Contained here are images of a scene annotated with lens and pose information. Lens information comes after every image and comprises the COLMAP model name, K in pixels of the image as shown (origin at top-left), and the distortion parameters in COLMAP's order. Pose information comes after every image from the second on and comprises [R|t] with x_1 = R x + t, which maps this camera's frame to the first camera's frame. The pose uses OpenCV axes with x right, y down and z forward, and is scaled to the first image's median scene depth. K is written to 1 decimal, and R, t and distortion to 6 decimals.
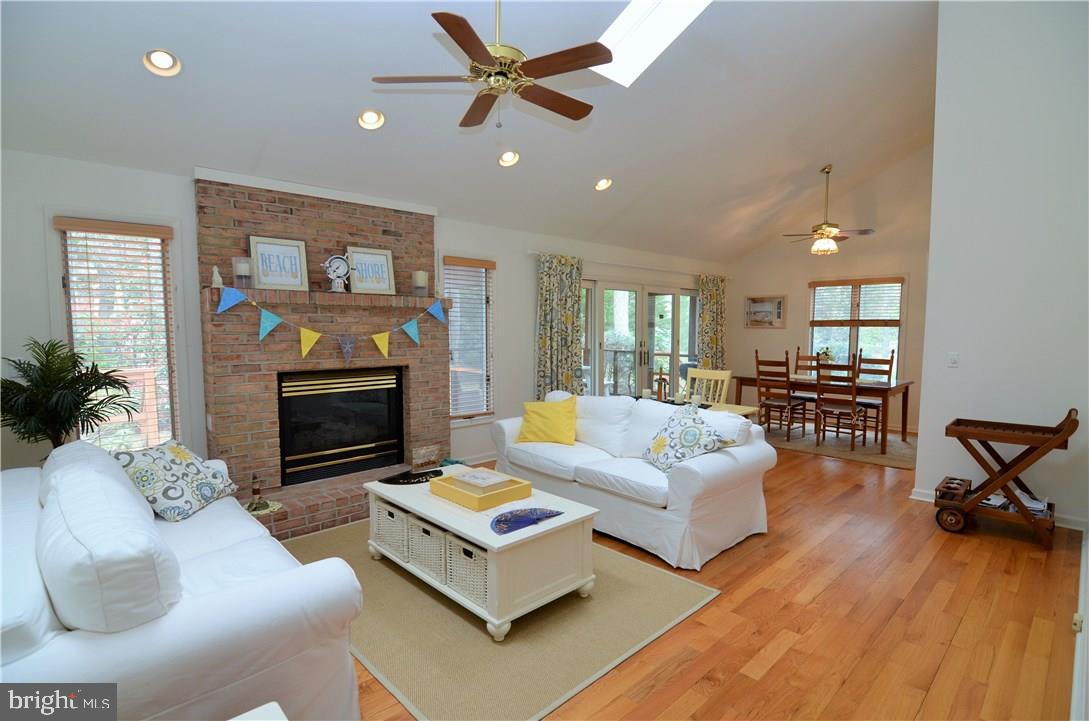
lens RADIAL K [[528.6, 0, 544.5], [0, 528.6, 360.5], [0, 0, 1]] dist [-0.002454, -0.010792]
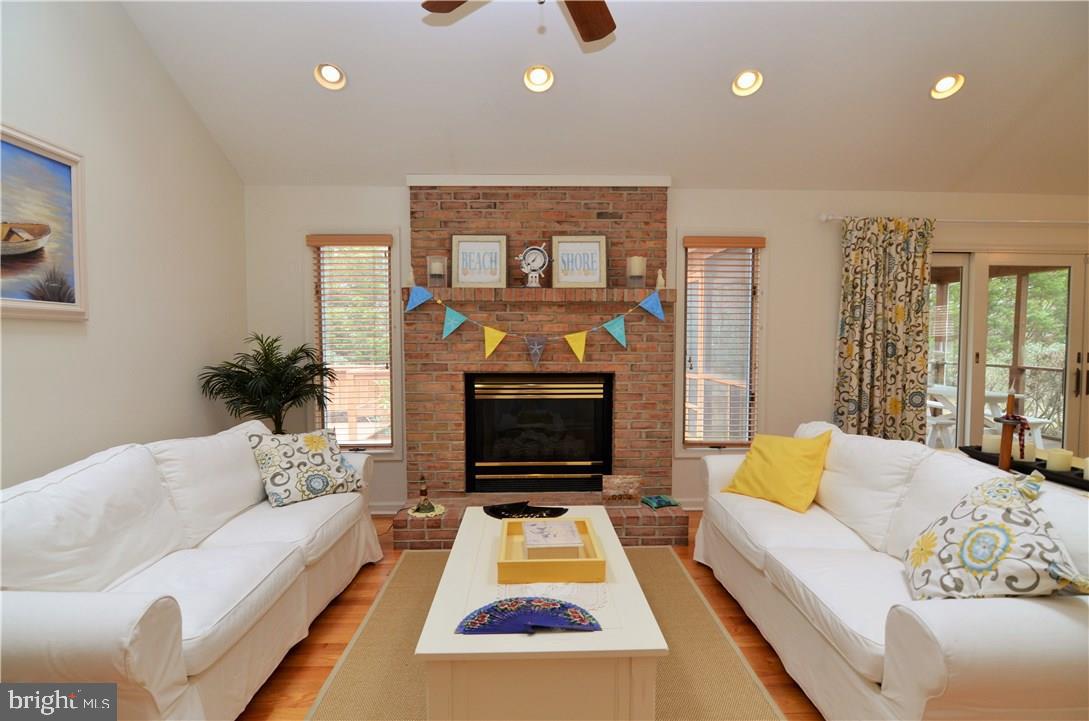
lens RADIAL K [[541.0, 0, 546.3], [0, 541.0, 363.8], [0, 0, 1]] dist [0.002014, -0.012874]
pose [[0.749294, 0.027399, -0.661671, 0.230737], [-0.040828, 0.999154, -0.004861, 0.003948], [0.660978, 0.030657, 0.749779, 0.318251]]
